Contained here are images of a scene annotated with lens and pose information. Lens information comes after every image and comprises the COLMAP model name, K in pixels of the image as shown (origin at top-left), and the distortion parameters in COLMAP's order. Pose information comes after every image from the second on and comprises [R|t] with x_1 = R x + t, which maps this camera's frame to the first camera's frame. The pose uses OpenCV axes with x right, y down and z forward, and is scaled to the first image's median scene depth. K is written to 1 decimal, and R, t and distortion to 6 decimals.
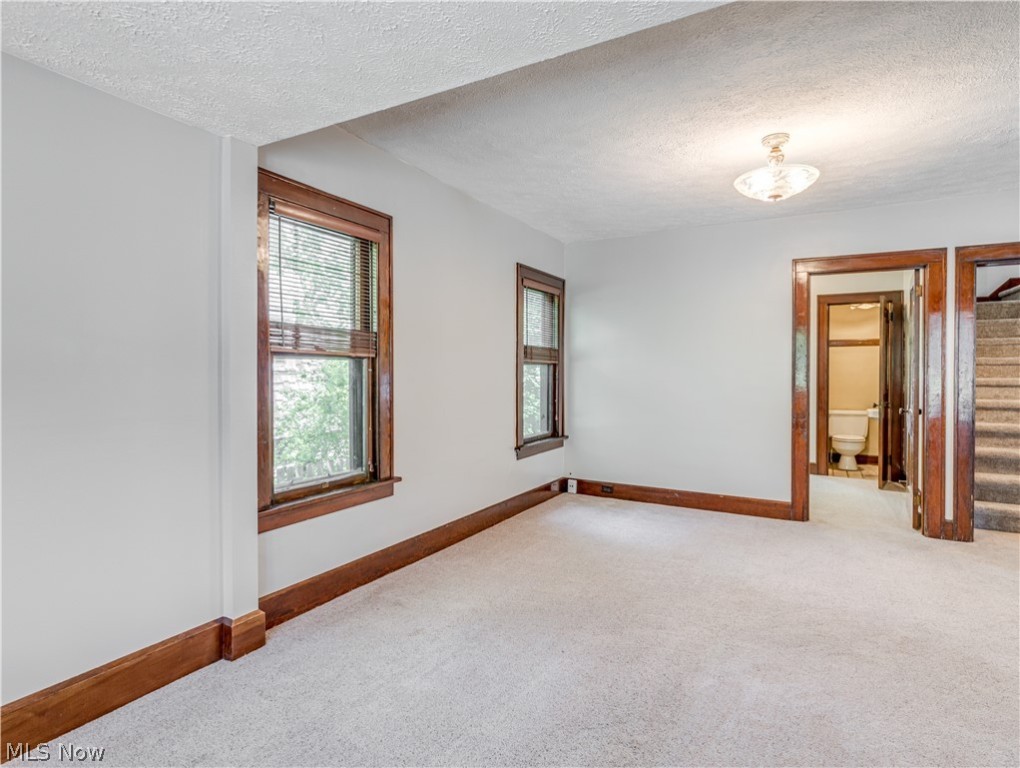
lens RADIAL K [[571.3, 0, 513.3], [0, 571.3, 367.9], [0, 0, 1]] dist [0.000932, 0.000080]
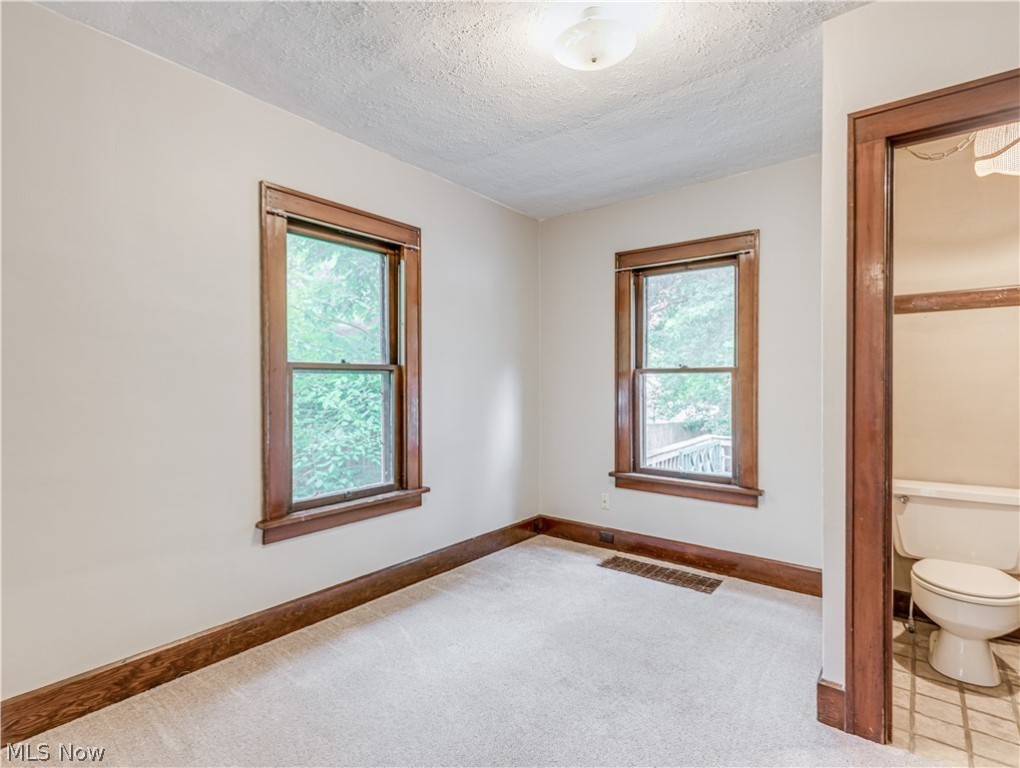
lens RADIAL K [[509.0, 0, 510.0], [0, 509.0, 384.0], [0, 0, 1]] dist [0.000731, 0.000402]
pose [[0.989089, 0.005586, -0.147210, 0.089832], [-0.004586, 0.999964, 0.007130, 0.001169], [0.147245, -0.006377, 0.989080, 0.160992]]
